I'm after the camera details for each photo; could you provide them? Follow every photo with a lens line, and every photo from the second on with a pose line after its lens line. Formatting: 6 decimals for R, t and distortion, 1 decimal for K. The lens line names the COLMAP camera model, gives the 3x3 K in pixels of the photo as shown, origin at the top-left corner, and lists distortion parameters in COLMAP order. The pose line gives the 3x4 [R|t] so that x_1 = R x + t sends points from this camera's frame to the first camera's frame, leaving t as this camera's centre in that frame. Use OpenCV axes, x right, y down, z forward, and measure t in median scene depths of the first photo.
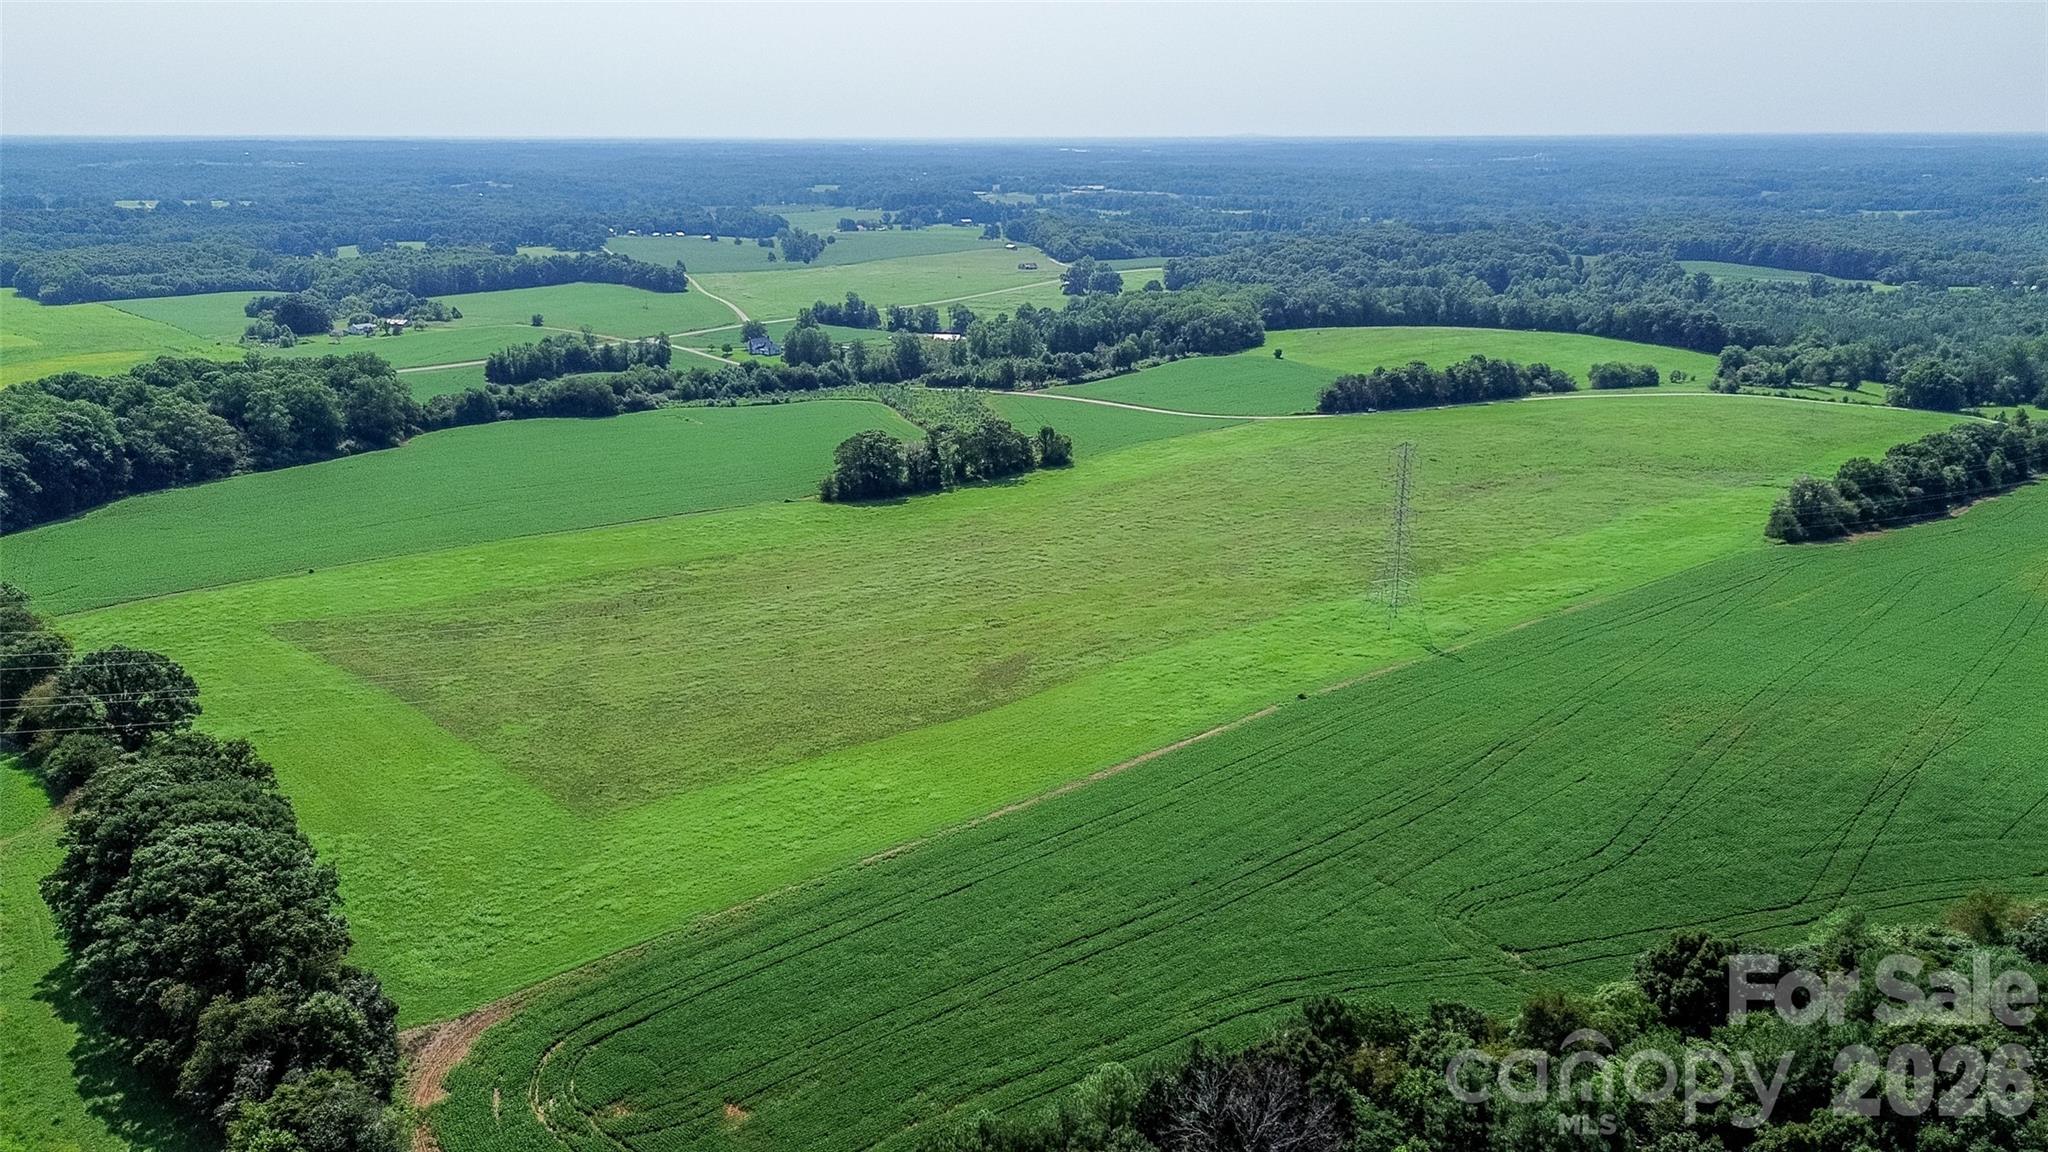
lens RADIAL K [[1450.5, 0, 1030.2], [0, 1450.5, 583.3], [0, 0, 1]] dist [0.057564, -0.052677]
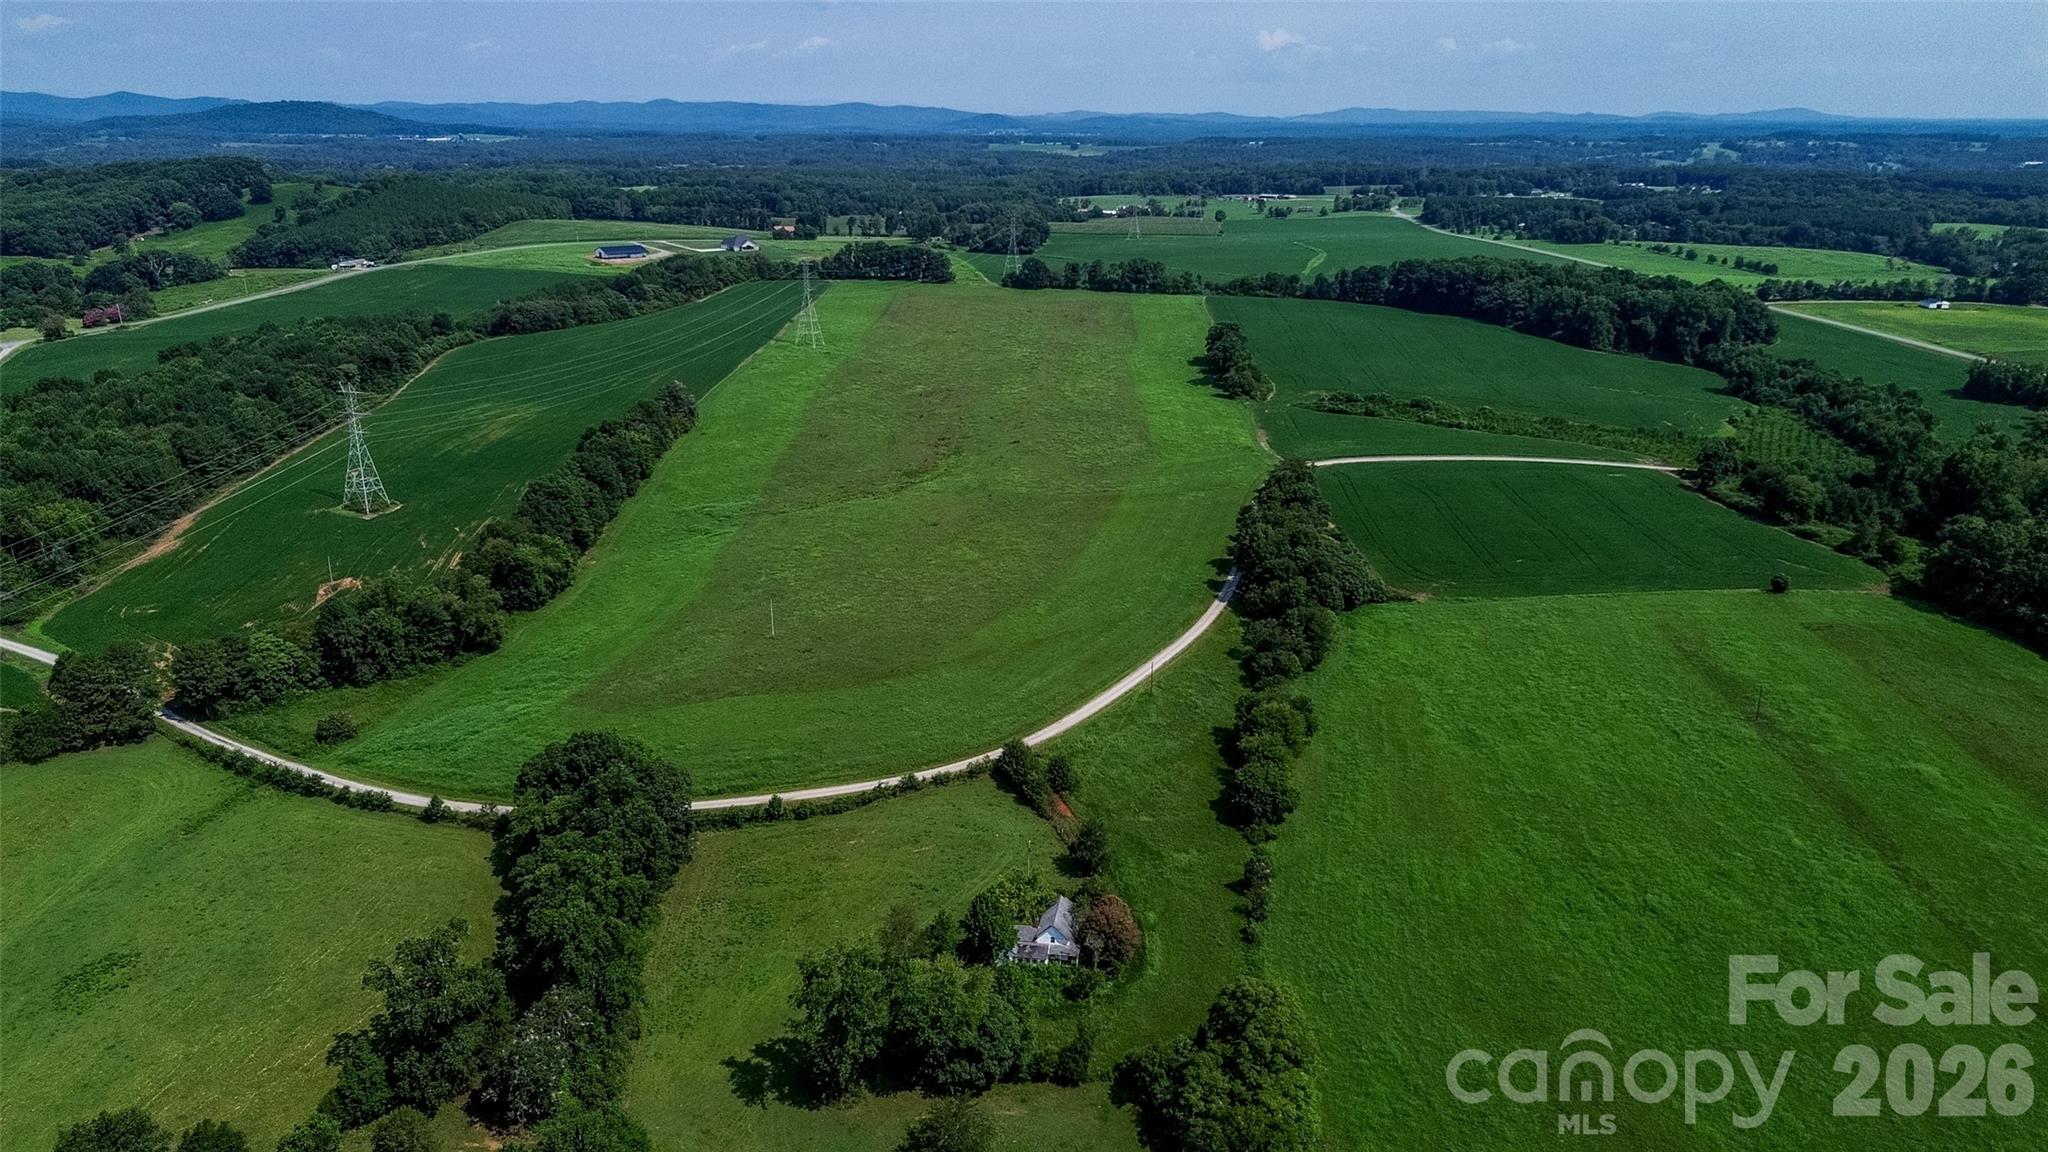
lens RADIAL K [[1450.5, 0, 1026.4], [0, 1450.5, 581.5], [0, 0, 1]] dist [0.057564, -0.052677]
pose [[-0.694010, 0.220103, -0.685496, 0.744059], [-0.214720, 0.845519, 0.488870, -0.376416], [0.687202, 0.486470, -0.539538, 1.196936]]
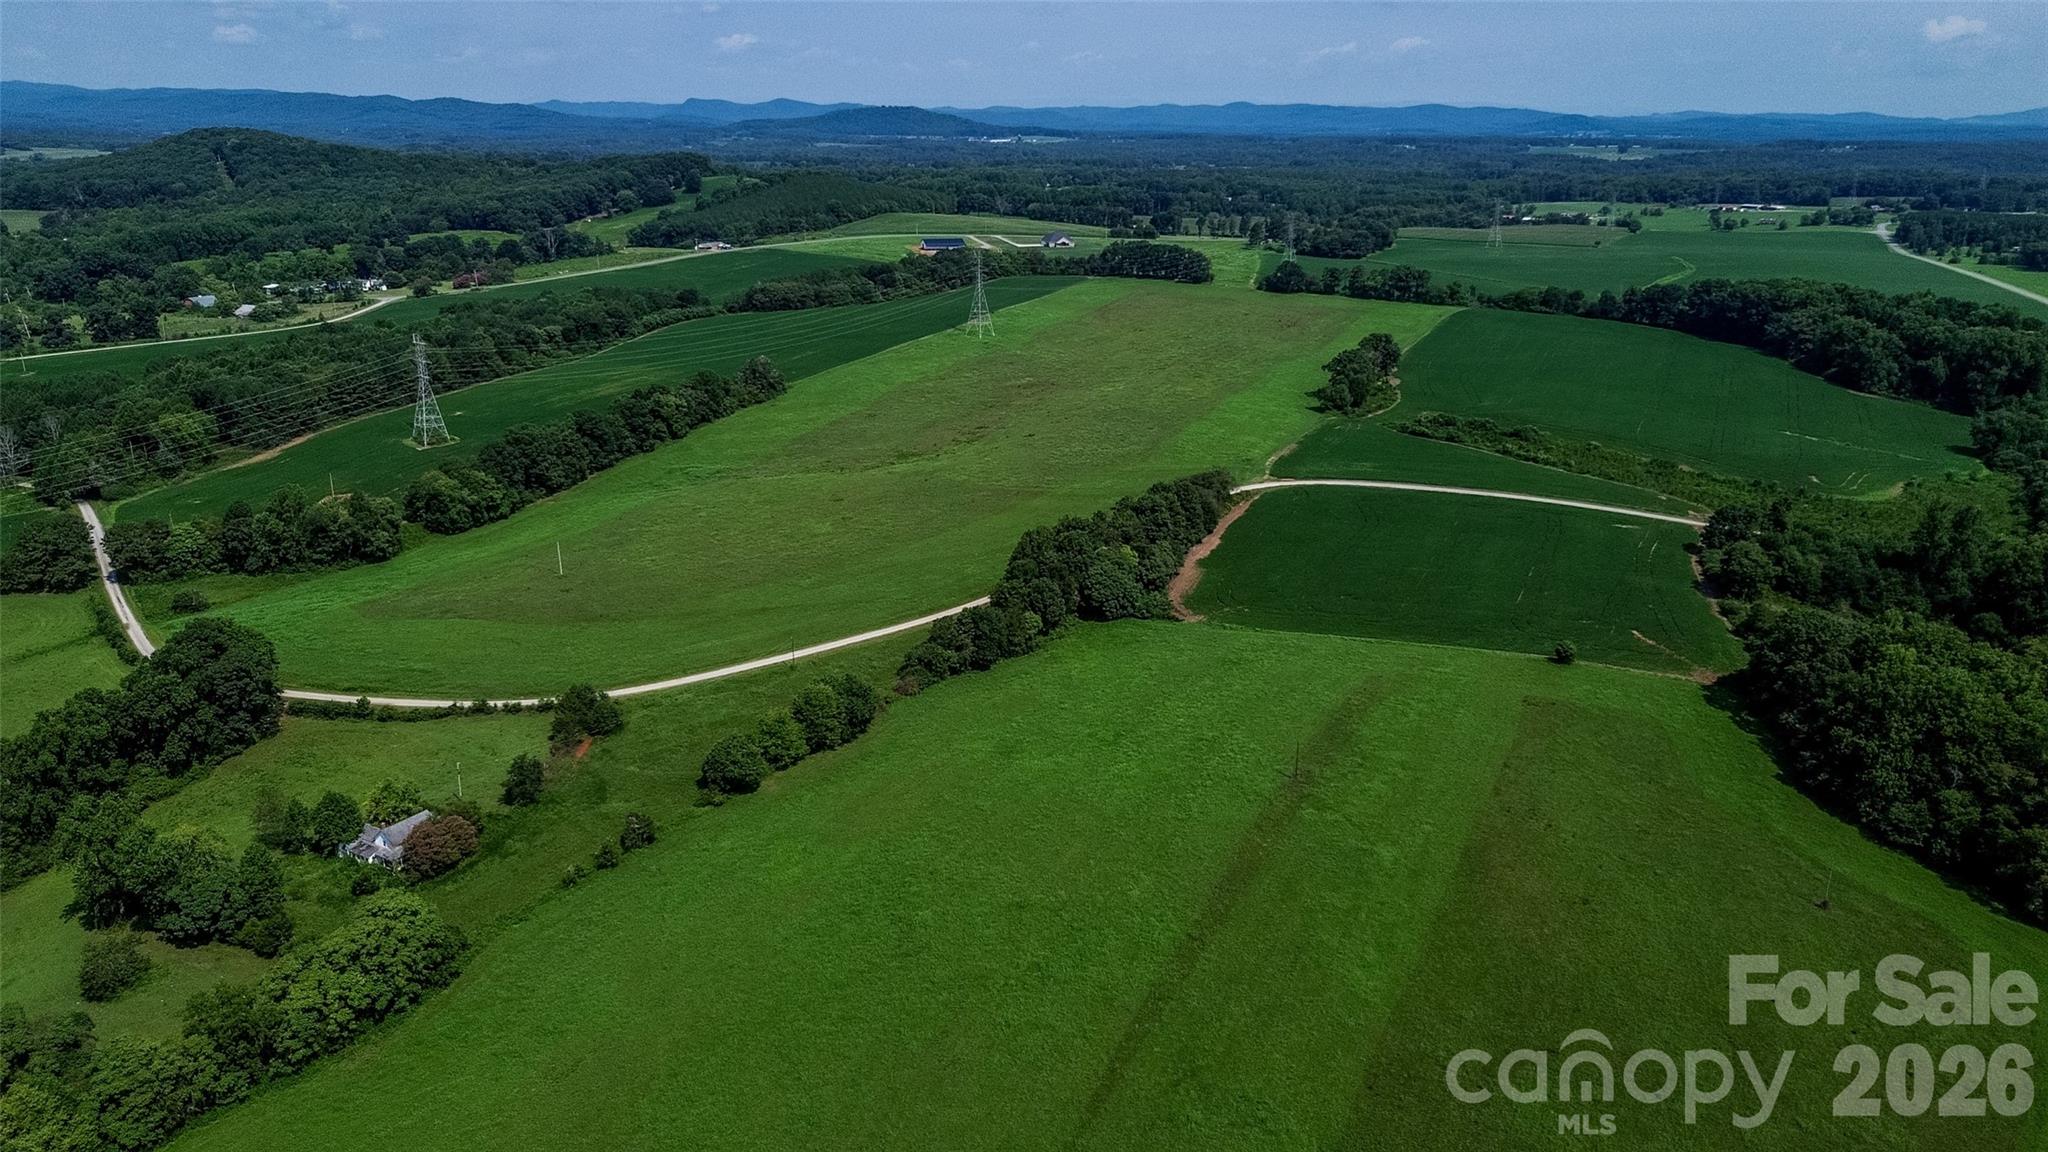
lens RADIAL K [[1450.5, 0, 1027.0], [0, 1450.5, 582.0], [0, 0, 1]] dist [0.057564, -0.052677]
pose [[-0.912453, 0.122243, -0.390494, 0.522398], [-0.124958, 0.825494, 0.550404, -0.426900], [0.389633, 0.551014, -0.737950, 1.361974]]
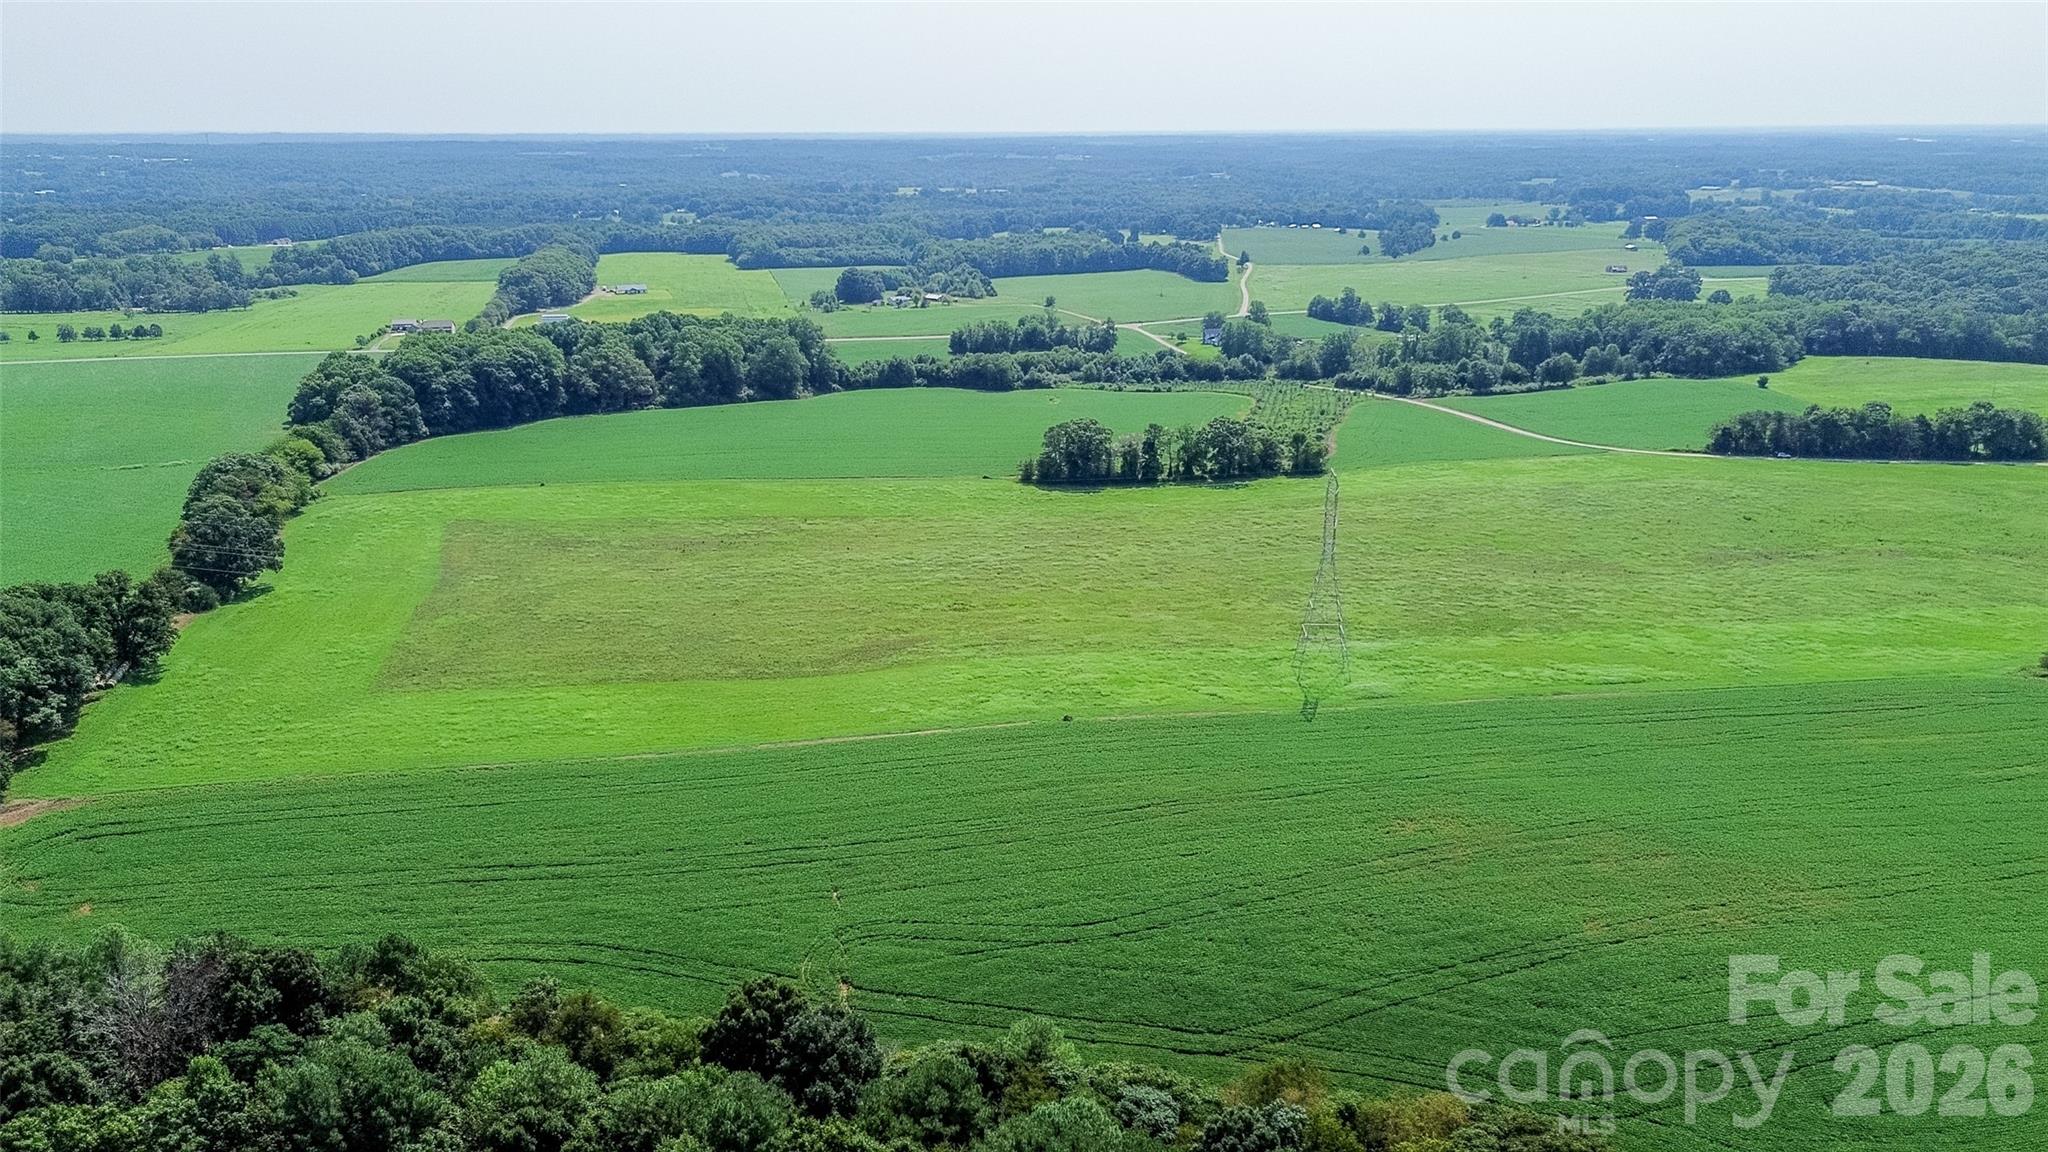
lens RADIAL K [[1450.5, 0, 1029.4], [0, 1450.5, 586.5], [0, 0, 1]] dist [0.057564, -0.052677]
pose [[0.873024, 0.145230, -0.465551, 0.233374], [-0.142064, 0.988962, 0.042105, -0.017404], [0.466527, 0.029379, 0.884019, 0.057555]]
